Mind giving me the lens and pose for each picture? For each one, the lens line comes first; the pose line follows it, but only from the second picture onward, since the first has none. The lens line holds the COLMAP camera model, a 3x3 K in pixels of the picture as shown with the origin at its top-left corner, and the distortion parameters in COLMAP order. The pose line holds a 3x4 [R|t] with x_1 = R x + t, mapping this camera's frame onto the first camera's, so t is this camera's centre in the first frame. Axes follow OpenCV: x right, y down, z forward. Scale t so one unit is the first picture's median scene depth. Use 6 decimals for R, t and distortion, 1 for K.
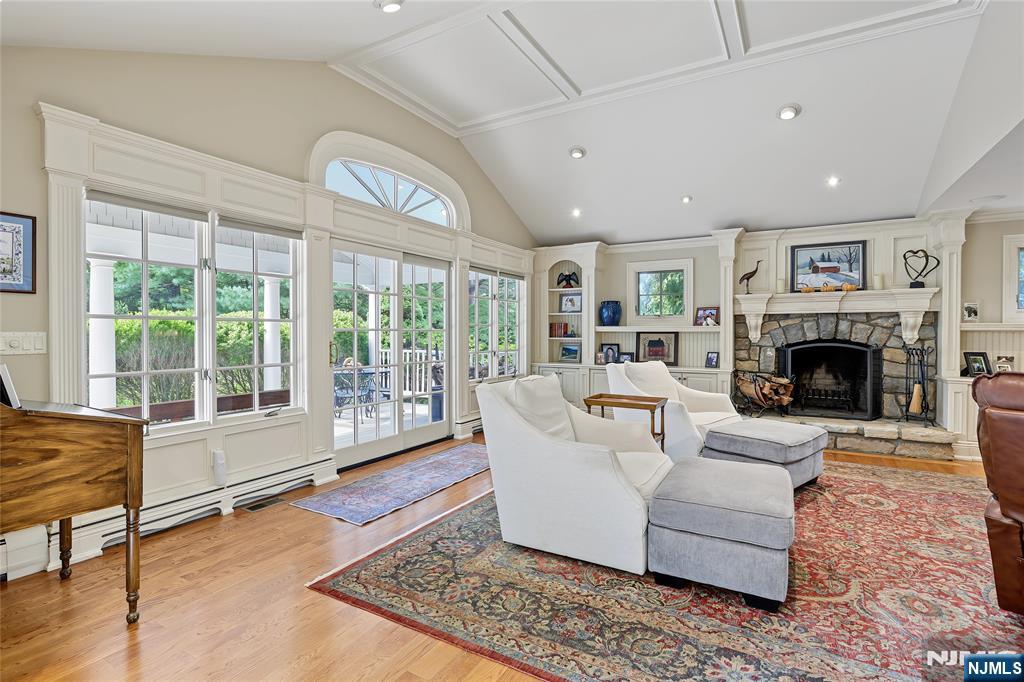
lens RADIAL K [[485.3, 0, 511.4], [0, 485.3, 336.5], [0, 0, 1]] dist [-0.004657, 0.000359]
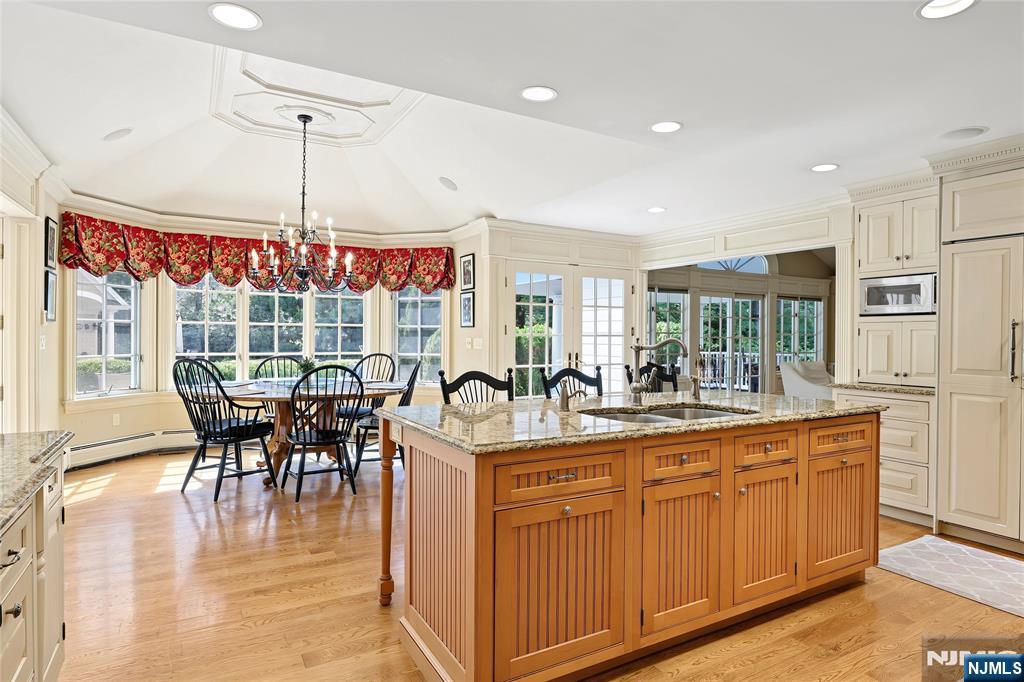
lens RADIAL K [[569.9, 0, 510.7], [0, 569.9, 339.7], [0, 0, 1]] dist [-0.016983, 0.006975]
pose [[0.865129, 0.008034, -0.501485, 0.086788], [-0.011281, 0.999930, -0.003442, 0.007184], [0.501422, 0.008635, 0.865160, -0.978773]]
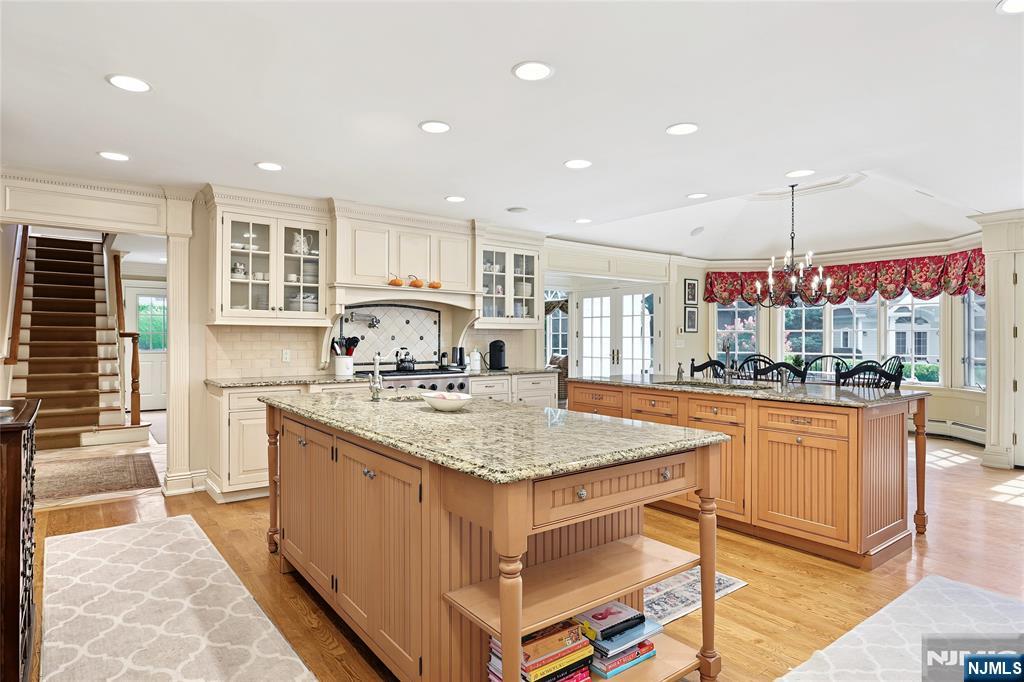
lens RADIAL K [[569.9, 0, 511.1], [0, 569.9, 338.8], [0, 0, 1]] dist [-0.016983, 0.006975]
pose [[-0.371242, -0.001525, -0.928535, 0.736198], [-0.012222, 0.999920, 0.003244, 0.003260], [0.928456, 0.012553, -0.371231, -0.485467]]
